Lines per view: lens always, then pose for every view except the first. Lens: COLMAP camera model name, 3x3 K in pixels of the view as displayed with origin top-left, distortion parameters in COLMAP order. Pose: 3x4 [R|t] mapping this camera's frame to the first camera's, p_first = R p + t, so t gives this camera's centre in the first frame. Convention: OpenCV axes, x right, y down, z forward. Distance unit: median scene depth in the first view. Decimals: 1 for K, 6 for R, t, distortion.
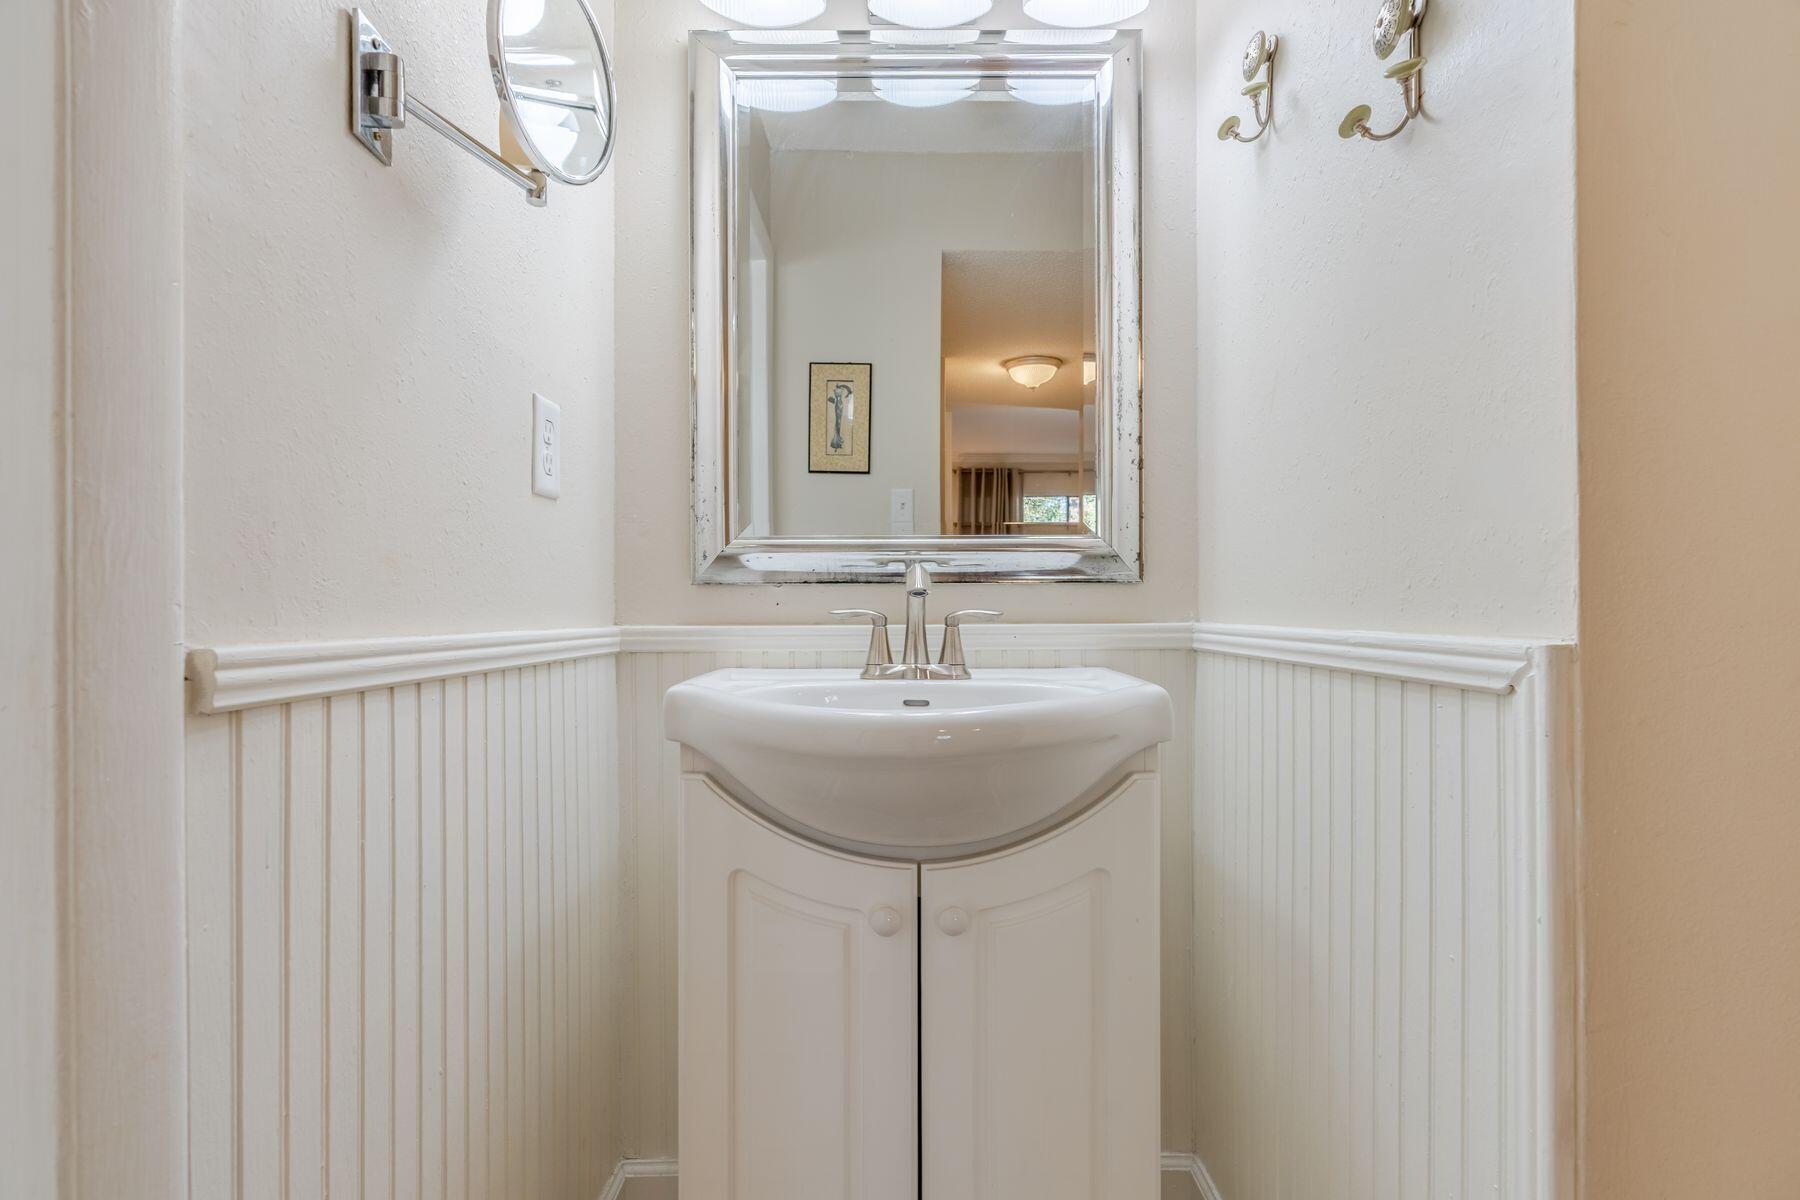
lens RADIAL K [[834.7, 0, 900.0], [0, 834.7, 600.0], [0, 0, 1]] dist [-0.001261, -0.000728]
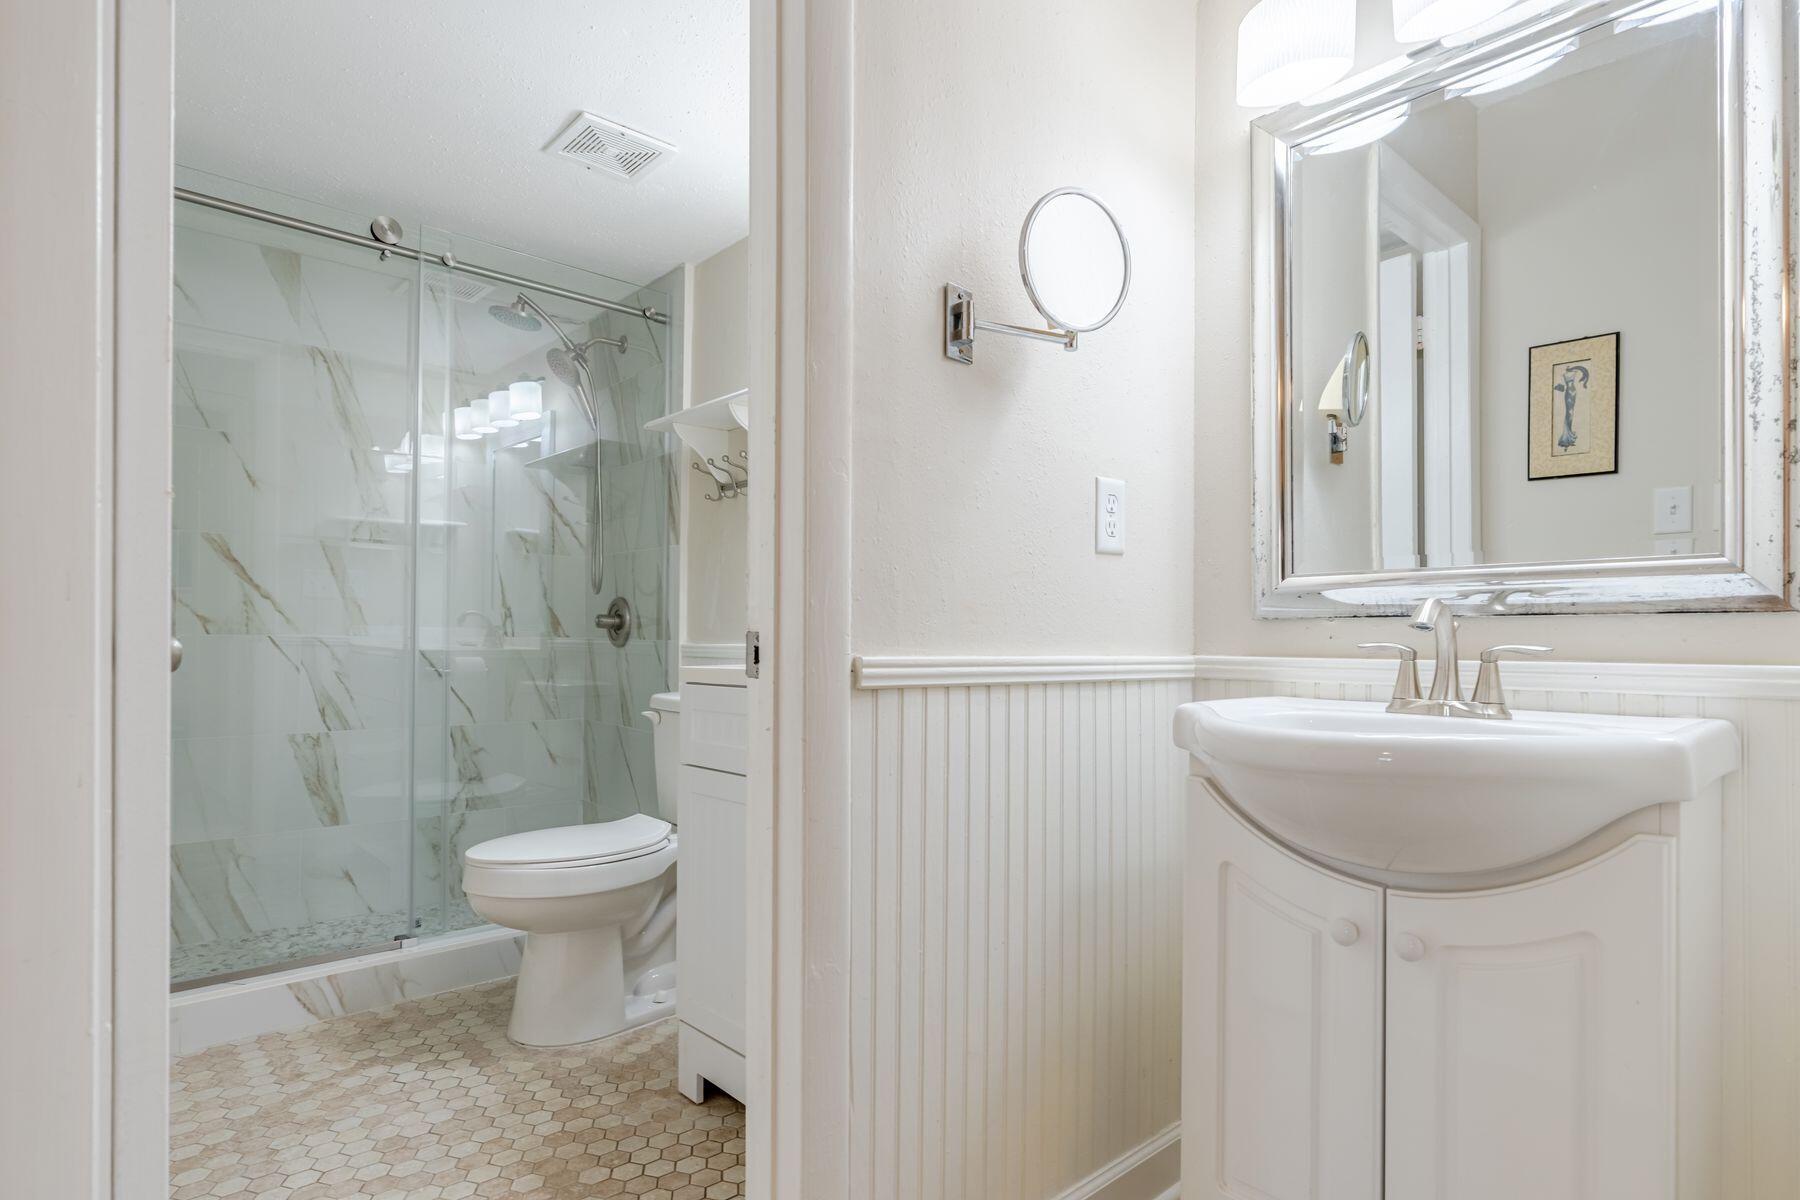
lens RADIAL K [[927.2, 0, 901.9], [0, 927.2, 631.4], [0, 0, 1]] dist [0.000523, 0.000553]
pose [[0.658689, 0.001621, -0.752414, 0.413101], [-0.002696, 0.999996, -0.000206, -0.001307], [0.752411, 0.002164, 0.658691, -0.179396]]
